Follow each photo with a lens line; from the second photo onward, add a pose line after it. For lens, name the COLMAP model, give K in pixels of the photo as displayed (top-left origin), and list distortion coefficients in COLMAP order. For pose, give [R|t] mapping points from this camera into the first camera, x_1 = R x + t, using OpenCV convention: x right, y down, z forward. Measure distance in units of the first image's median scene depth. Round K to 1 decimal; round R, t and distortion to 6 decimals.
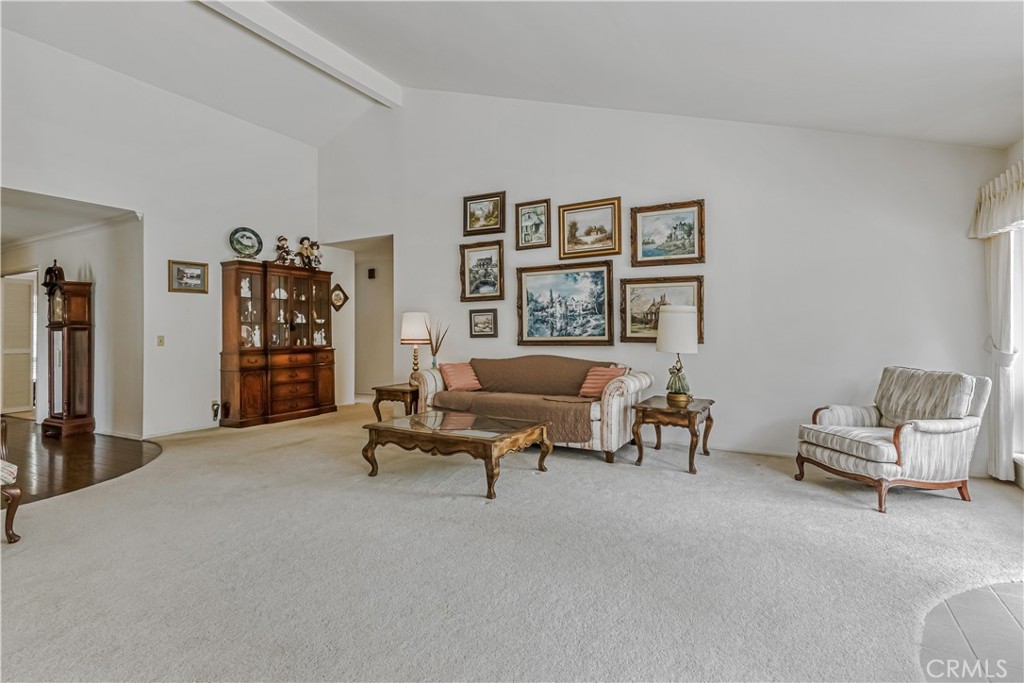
lens RADIAL K [[502.6, 0, 526.0], [0, 502.6, 322.5], [0, 0, 1]] dist [0.011341, -0.000307]
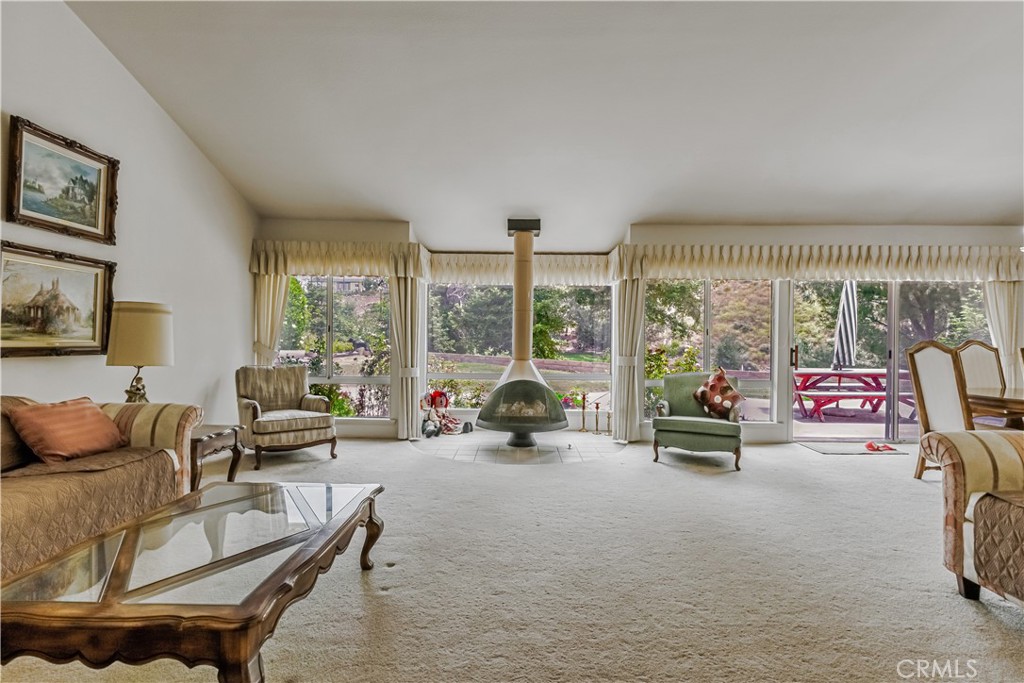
lens RADIAL K [[502.6, 0, 513.6], [0, 502.6, 334.9], [0, 0, 1]] dist [0.011341, -0.000307]
pose [[-0.468322, 0.003705, 0.883550, -0.496615], [-0.020796, 0.999668, -0.015214, 0.010727], [-0.883313, -0.025500, -0.468089, 0.701405]]
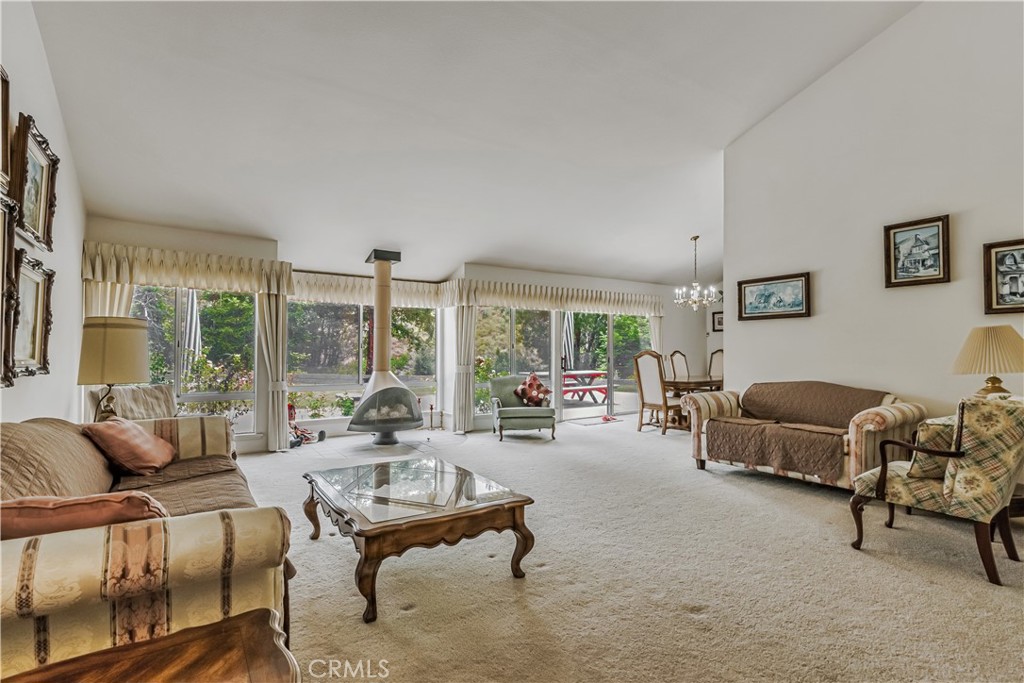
lens RADIAL K [[502.6, 0, 517.1], [0, 502.6, 341.1], [0, 0, 1]] dist [0.011341, -0.000307]
pose [[-0.889551, 0.013043, 0.456649, -0.425487], [-0.004144, 0.999321, -0.036614, 0.017834], [-0.456816, -0.034462, -0.888893, 1.111383]]
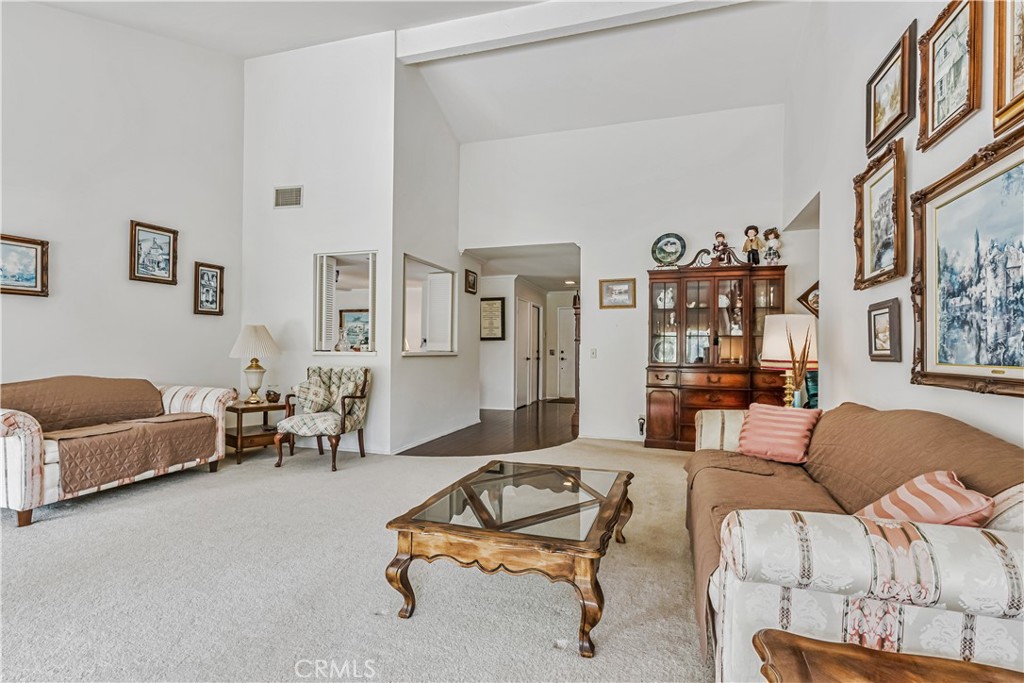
lens RADIAL K [[502.6, 0, 513.3], [0, 502.6, 343.7], [0, 0, 1]] dist [0.011341, -0.000307]
pose [[0.181503, 0.003116, -0.983386, 0.337039], [0.008397, 0.999954, 0.004718, 0.008698], [0.983355, -0.009113, 0.181468, 0.613404]]
